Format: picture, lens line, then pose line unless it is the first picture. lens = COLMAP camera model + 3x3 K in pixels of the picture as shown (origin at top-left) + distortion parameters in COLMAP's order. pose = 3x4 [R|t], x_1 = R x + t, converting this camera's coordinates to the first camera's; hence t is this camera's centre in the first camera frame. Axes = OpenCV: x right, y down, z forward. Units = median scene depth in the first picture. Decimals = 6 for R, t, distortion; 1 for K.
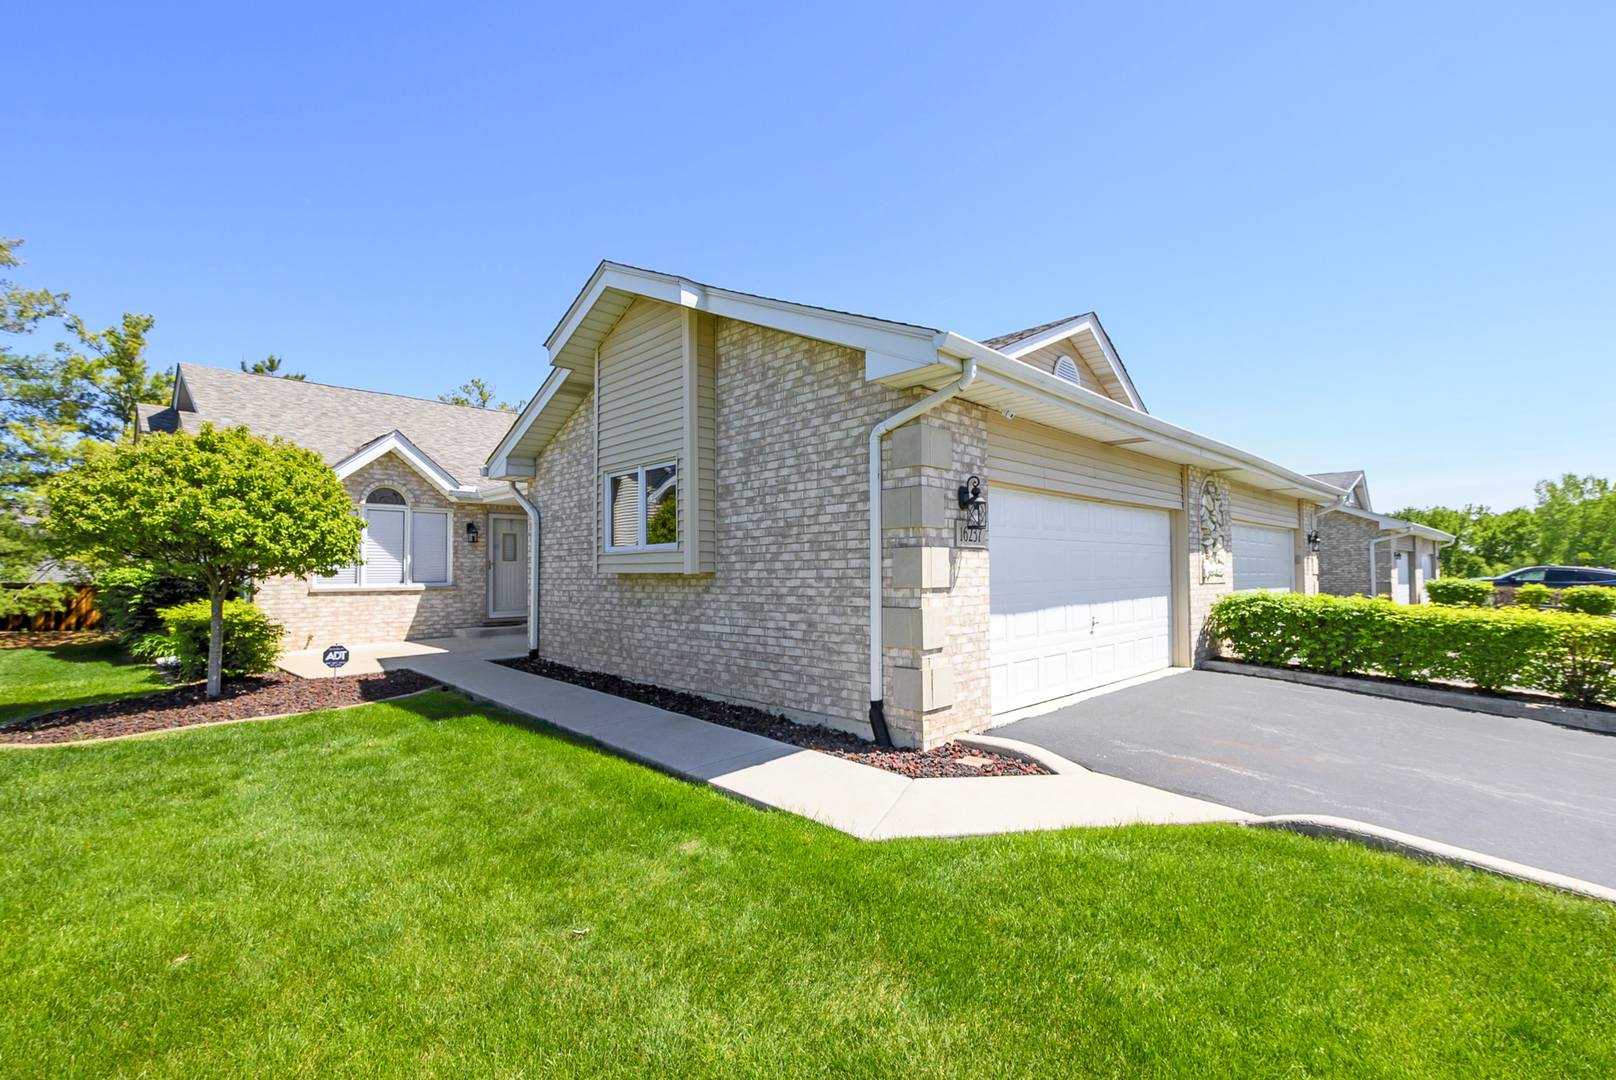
lens RADIAL K [[713.6, 0, 851.7], [0, 713.6, 538.1], [0, 0, 1]] dist [0.010476, -0.003683]
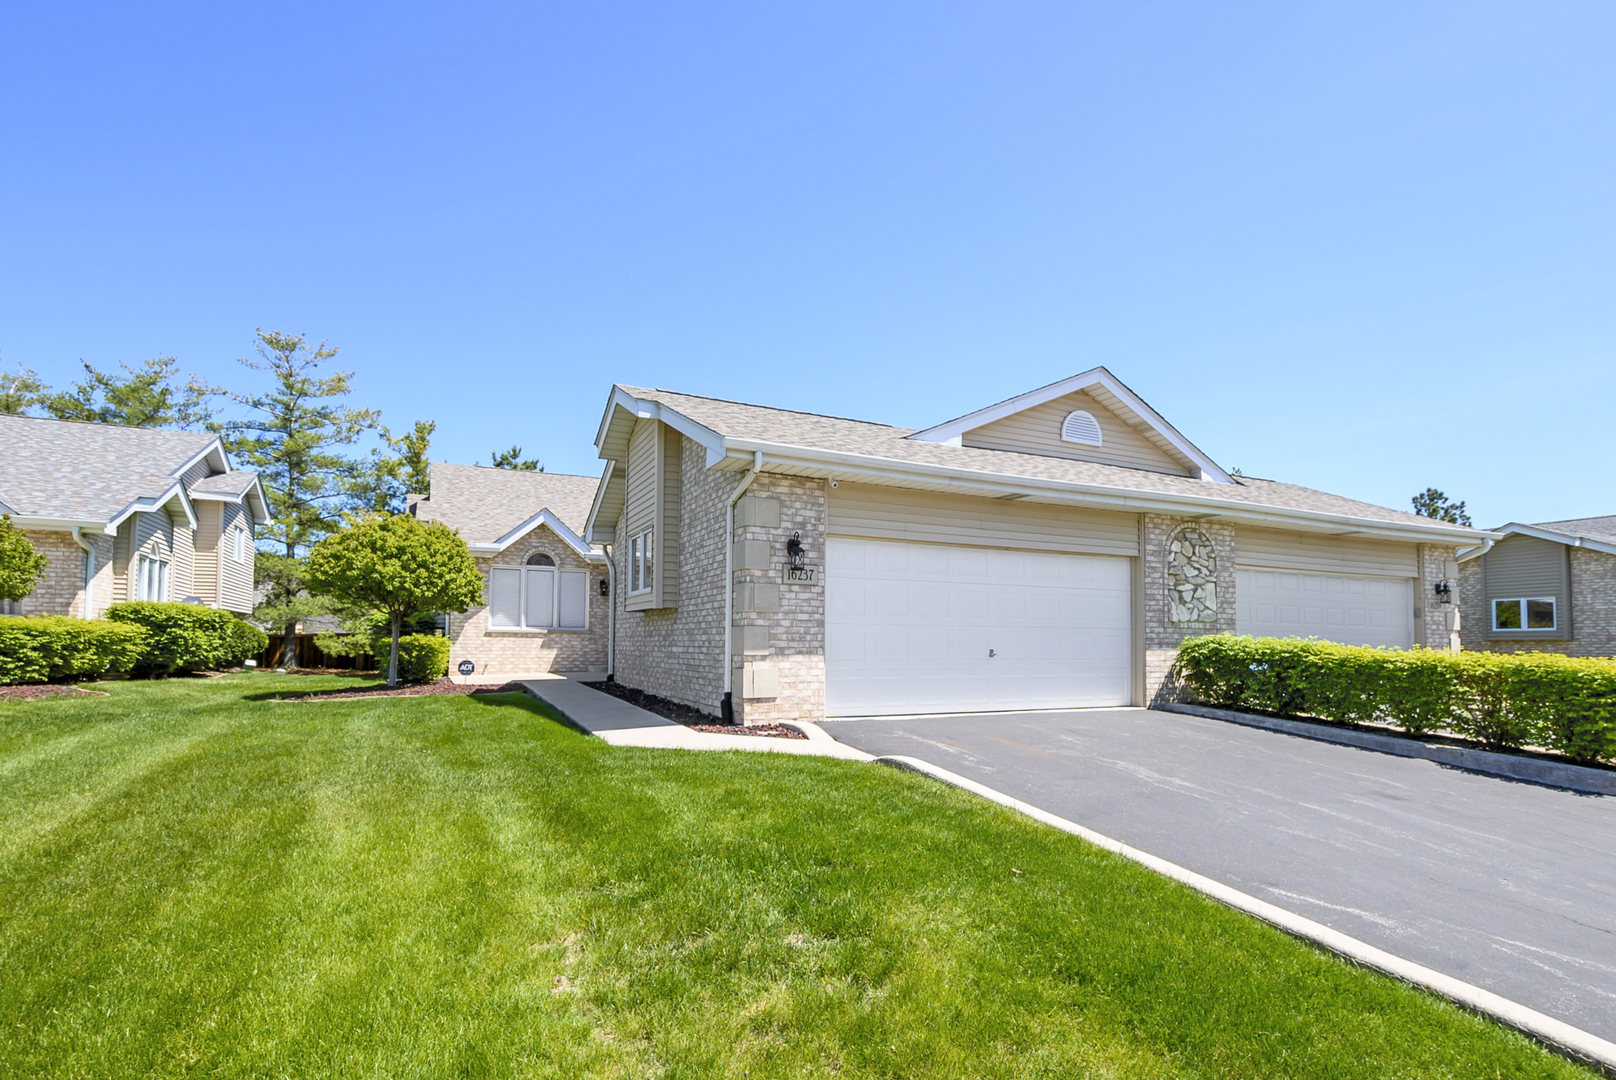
lens RADIAL K [[799.0, 0, 850.0], [0, 799.0, 585.8], [0, 0, 1]] dist [0.009413, -0.002555]
pose [[0.948012, -0.009014, -0.318108, 0.434975], [0.001590, 0.999720, -0.023590, 0.030567], [0.318232, 0.021858, 0.947761, -0.239966]]
